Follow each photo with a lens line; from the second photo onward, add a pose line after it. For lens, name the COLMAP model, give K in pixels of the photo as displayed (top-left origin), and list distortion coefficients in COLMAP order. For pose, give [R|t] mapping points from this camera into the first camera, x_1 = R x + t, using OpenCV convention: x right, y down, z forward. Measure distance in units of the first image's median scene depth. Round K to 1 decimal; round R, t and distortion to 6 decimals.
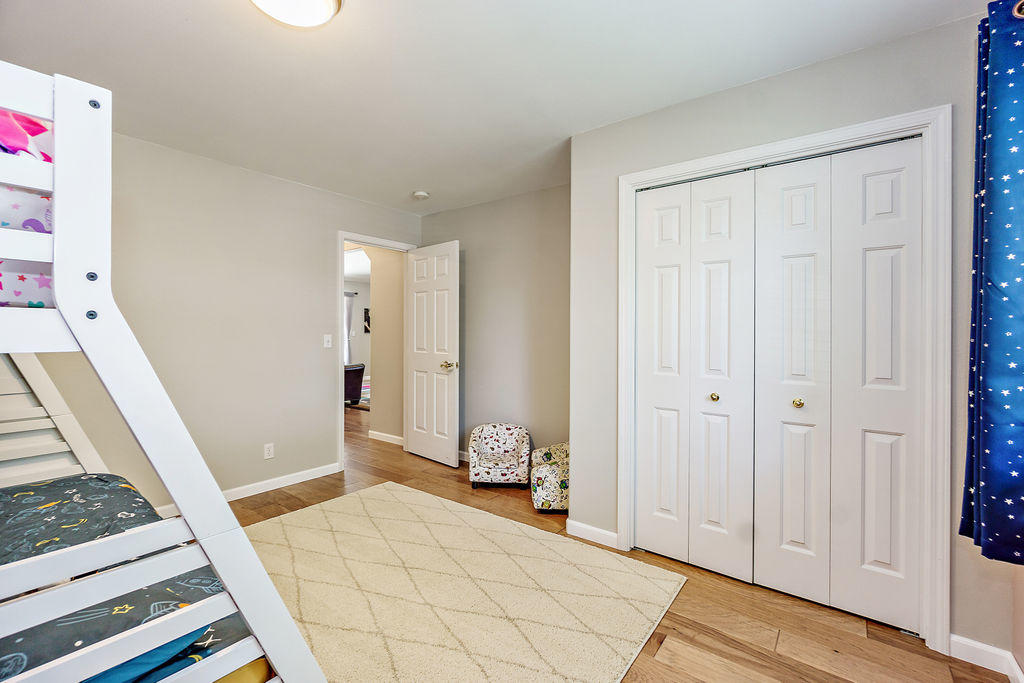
lens RADIAL K [[446.3, 0, 501.6], [0, 446.3, 334.4], [0, 0, 1]] dist [-0.008113, 0.000266]
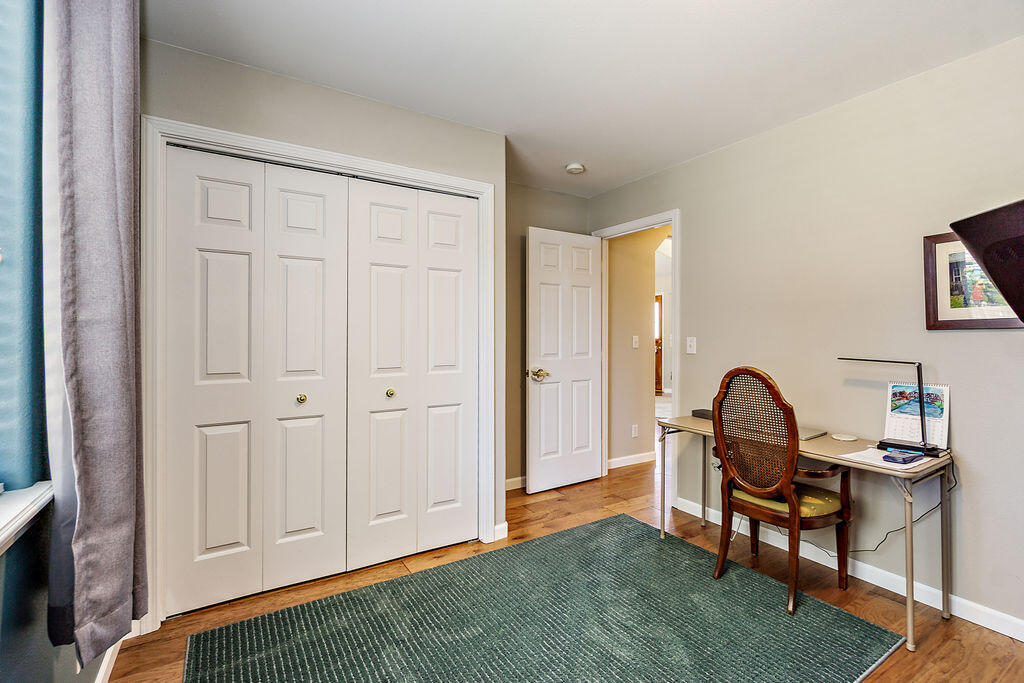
lens RADIAL K [[462.4, 0, 512.3], [0, 462.4, 334.9], [0, 0, 1]] dist [-0.000625, 0.000028]
pose [[0.341508, -0.005755, 0.939861, -0.366503], [0.002849, 0.999983, 0.005088, -0.002175], [-0.939875, 0.000940, 0.341519, 0.289267]]
